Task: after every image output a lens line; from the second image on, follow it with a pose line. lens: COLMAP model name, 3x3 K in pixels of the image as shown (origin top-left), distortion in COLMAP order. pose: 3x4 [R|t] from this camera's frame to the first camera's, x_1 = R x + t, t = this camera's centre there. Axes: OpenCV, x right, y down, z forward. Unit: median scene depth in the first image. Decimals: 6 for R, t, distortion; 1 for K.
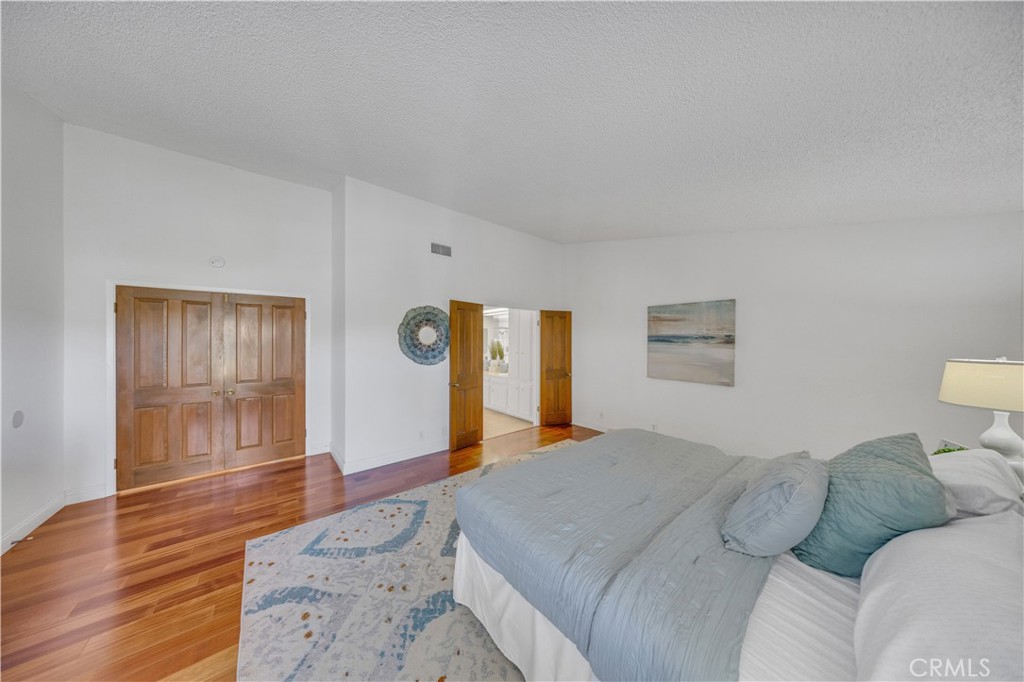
lens RADIAL K [[308.2, 0, 512.0], [0, 308.2, 341.0], [0, 0, 1]] dist [-0.001939, -0.000126]
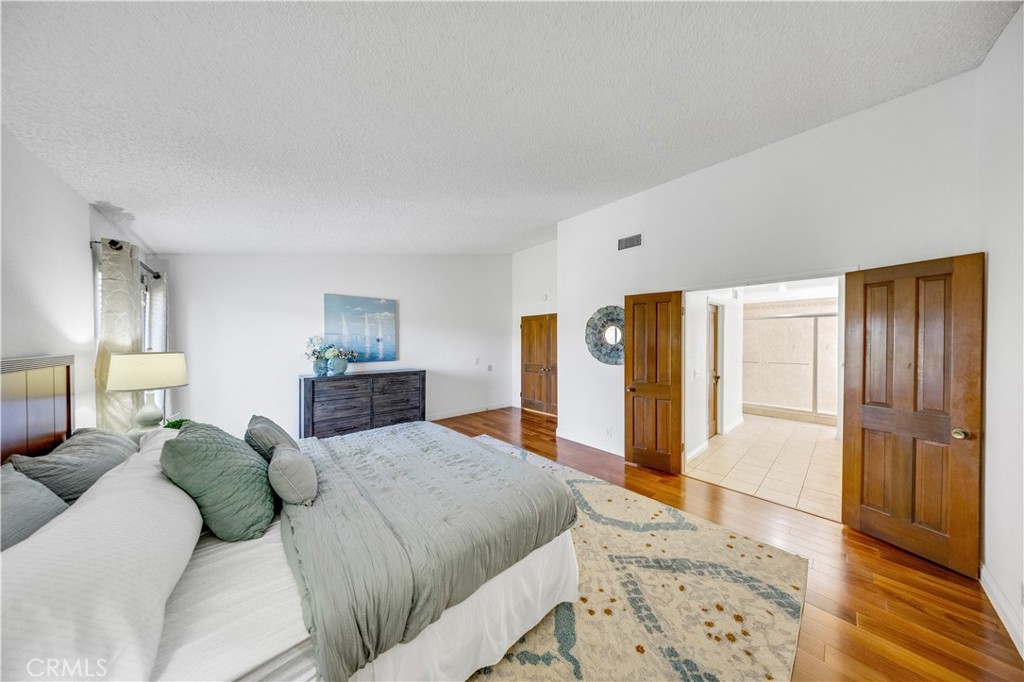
lens RADIAL K [[298.1, 0, 506.0], [0, 298.1, 342.9], [0, 0, 1]] dist [-0.018790, -0.000017]
pose [[0.022156, 0.010102, -0.999703, 0.699494], [0.012904, 0.999863, 0.010390, -0.006672], [0.999671, -0.013130, 0.022022, 0.632916]]
